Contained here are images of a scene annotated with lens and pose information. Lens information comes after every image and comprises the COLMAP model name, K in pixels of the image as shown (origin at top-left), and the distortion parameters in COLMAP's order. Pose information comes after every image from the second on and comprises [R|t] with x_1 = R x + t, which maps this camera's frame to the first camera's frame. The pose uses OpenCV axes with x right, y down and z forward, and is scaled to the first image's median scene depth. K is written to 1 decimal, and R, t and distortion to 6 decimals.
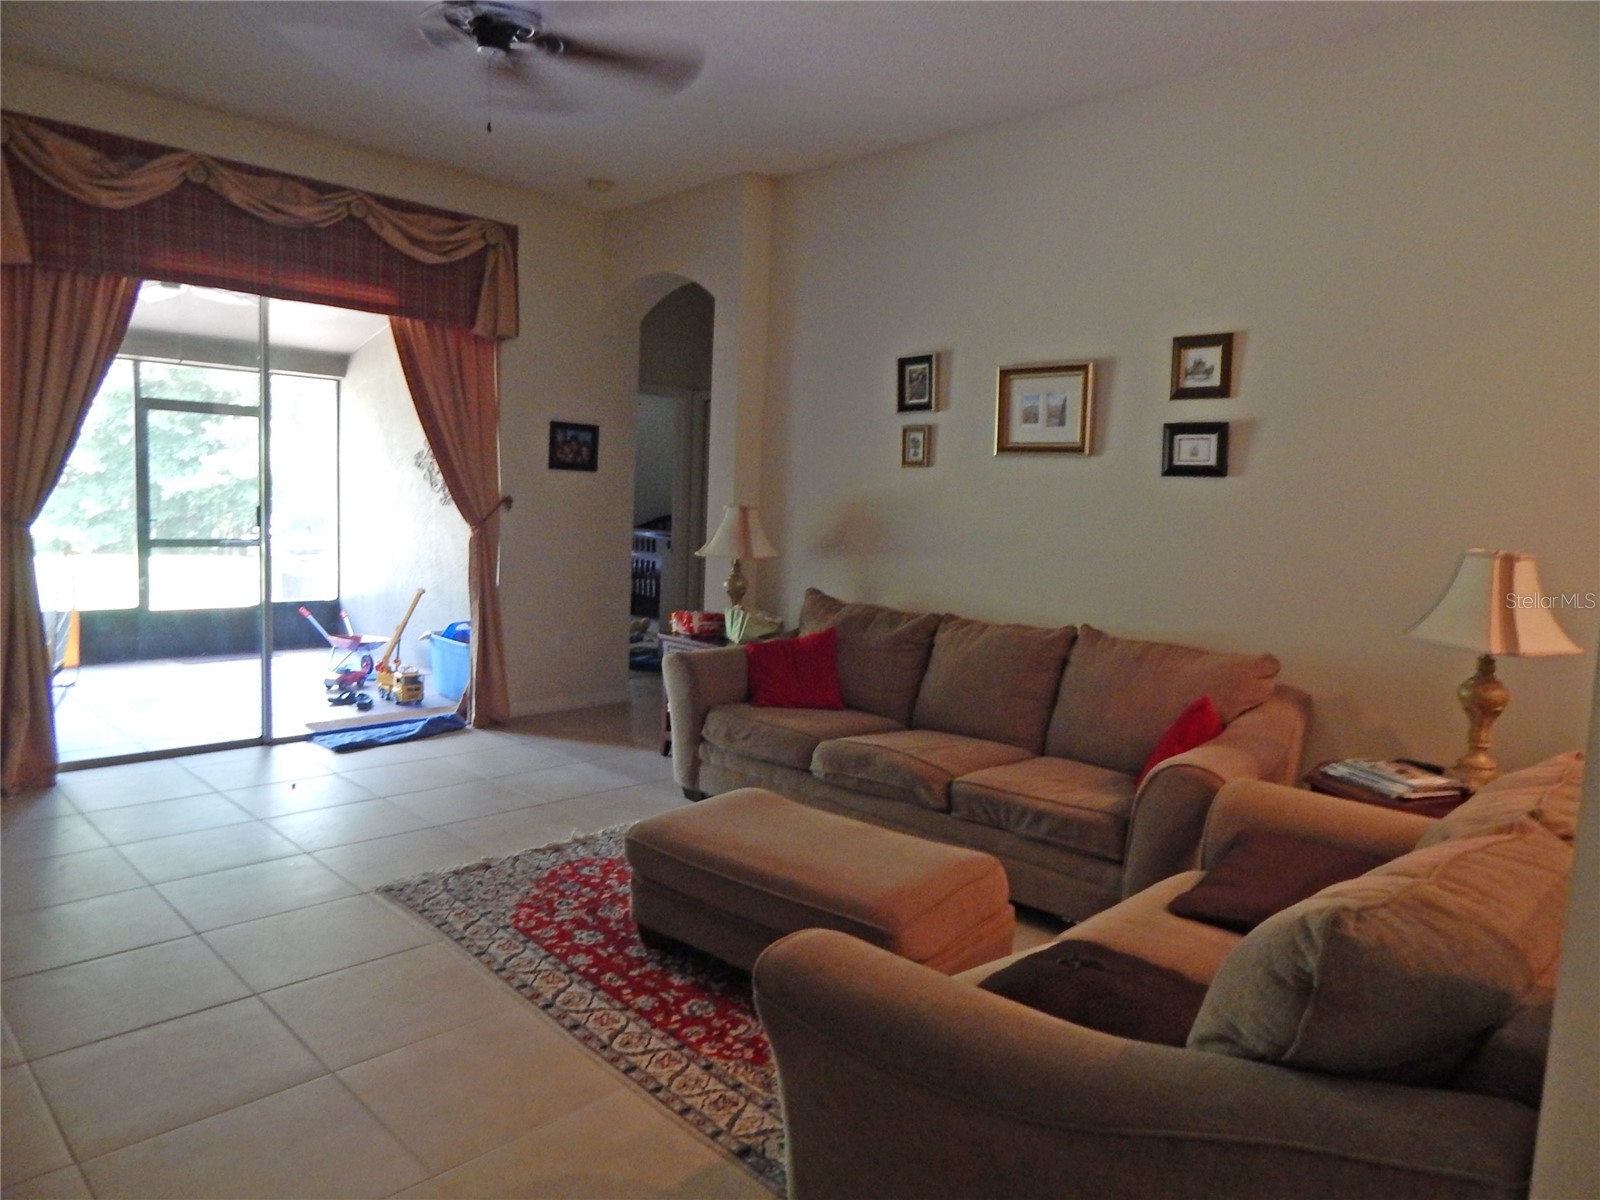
lens RADIAL K [[1060.8, 0, 801.1], [0, 1060.8, 600.7], [0, 0, 1]] dist [-0.012576, -0.001945]
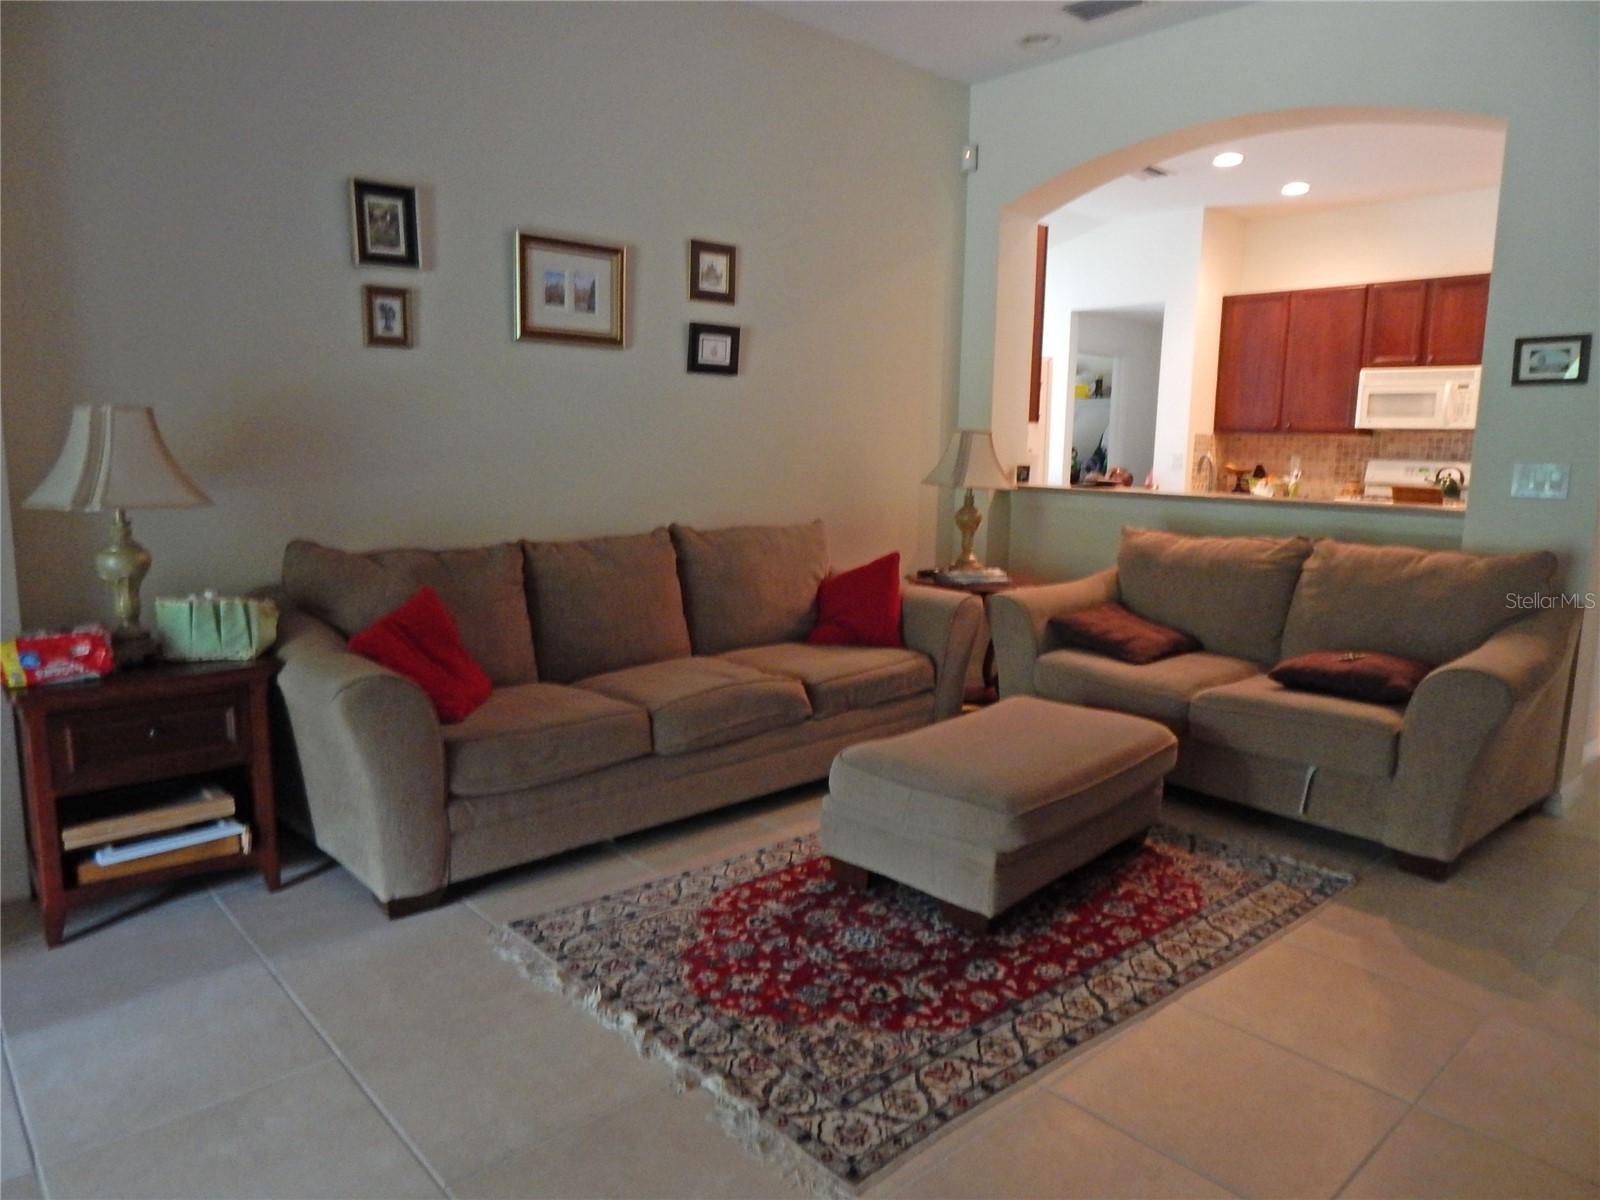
lens RADIAL K [[1060.8, 0, 801.4], [0, 1060.8, 592.7], [0, 0, 1]] dist [-0.012576, -0.001945]
pose [[0.047360, -0.180338, 0.982464, -0.752581], [0.087848, 0.980508, 0.175744, -0.081833], [-0.995007, 0.077984, 0.062279, 0.873529]]
